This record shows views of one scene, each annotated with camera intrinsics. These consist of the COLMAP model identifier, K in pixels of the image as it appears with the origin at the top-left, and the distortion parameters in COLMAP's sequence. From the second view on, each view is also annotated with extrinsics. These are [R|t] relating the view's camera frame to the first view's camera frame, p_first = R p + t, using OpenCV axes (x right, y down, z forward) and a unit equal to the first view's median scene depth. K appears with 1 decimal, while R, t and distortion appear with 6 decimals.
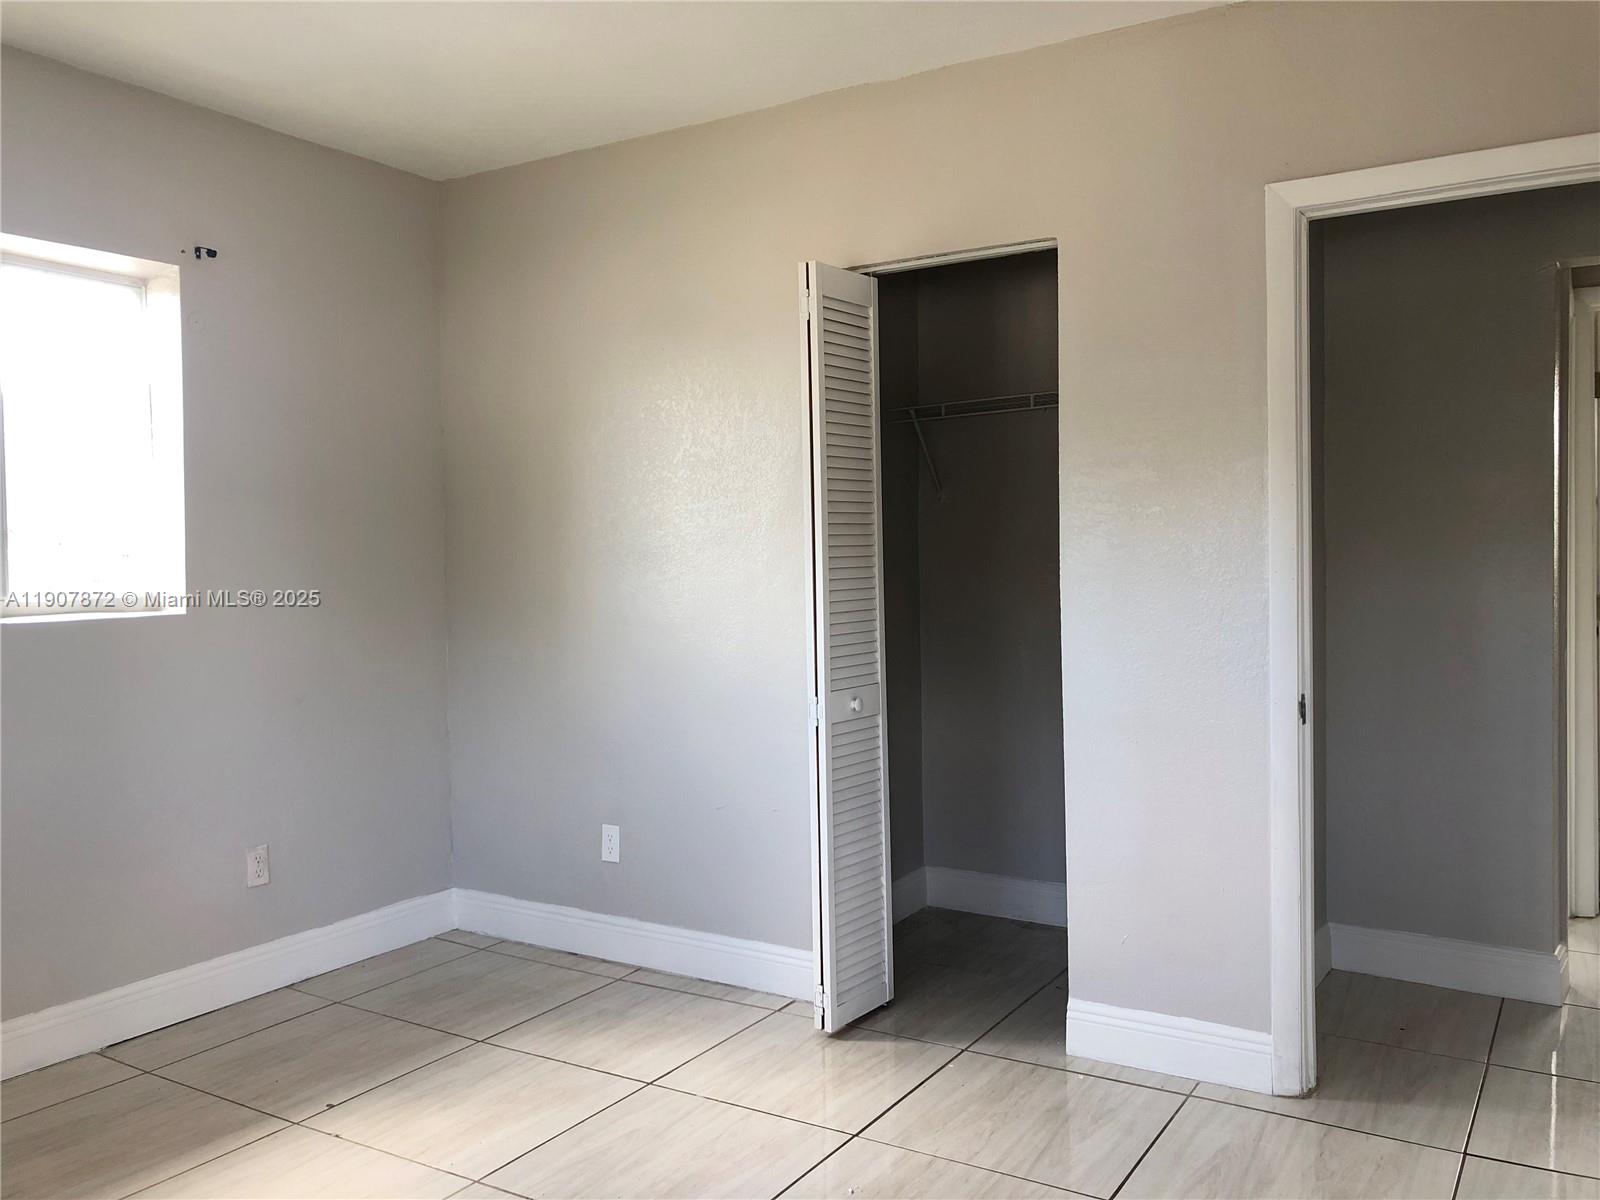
lens RADIAL K [[1292.6, 0, 802.7], [0, 1292.6, 602.2], [0, 0, 1]] dist [0.019274, 0.012180]
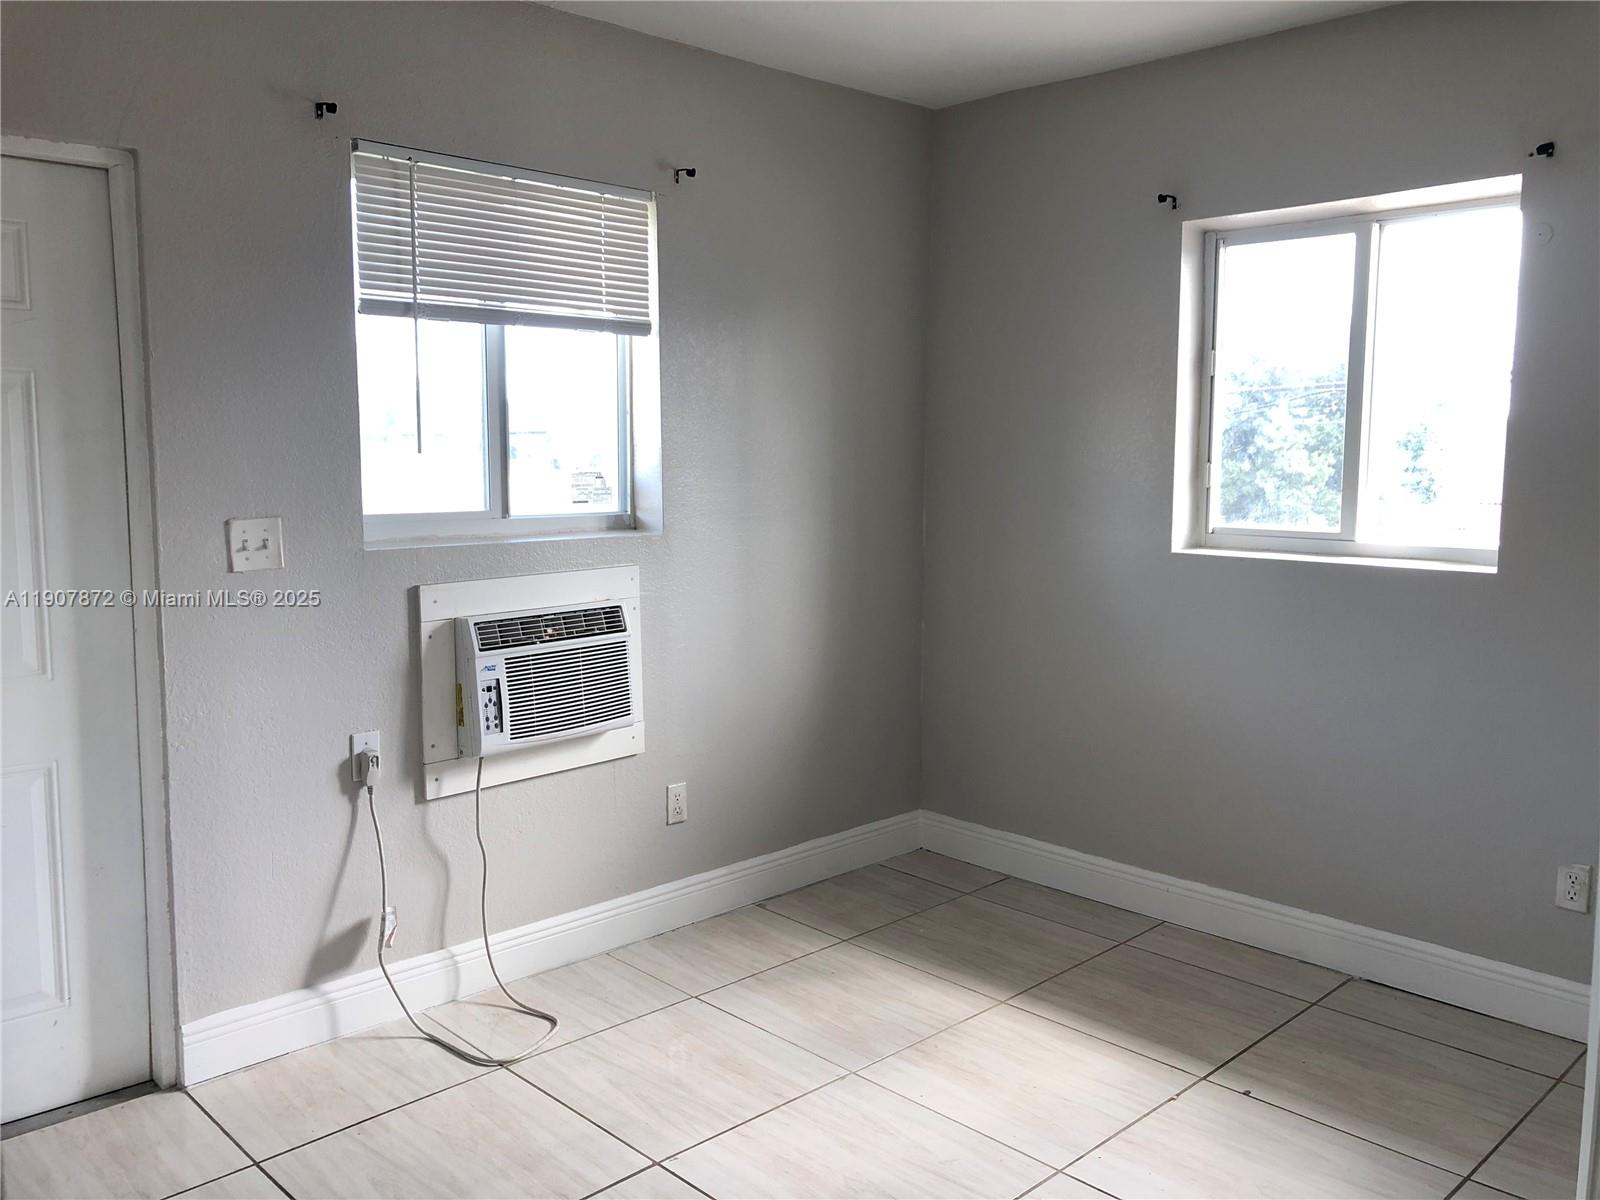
lens RADIAL K [[1292.6, 0, 799.7], [0, 1292.6, 598.7], [0, 0, 1]] dist [0.019274, 0.012180]
pose [[-0.242654, 0.122471, -0.962351, 0.585177], [-0.035638, 0.990204, 0.135002, -0.090019], [0.969458, 0.067055, -0.235912, 0.864651]]
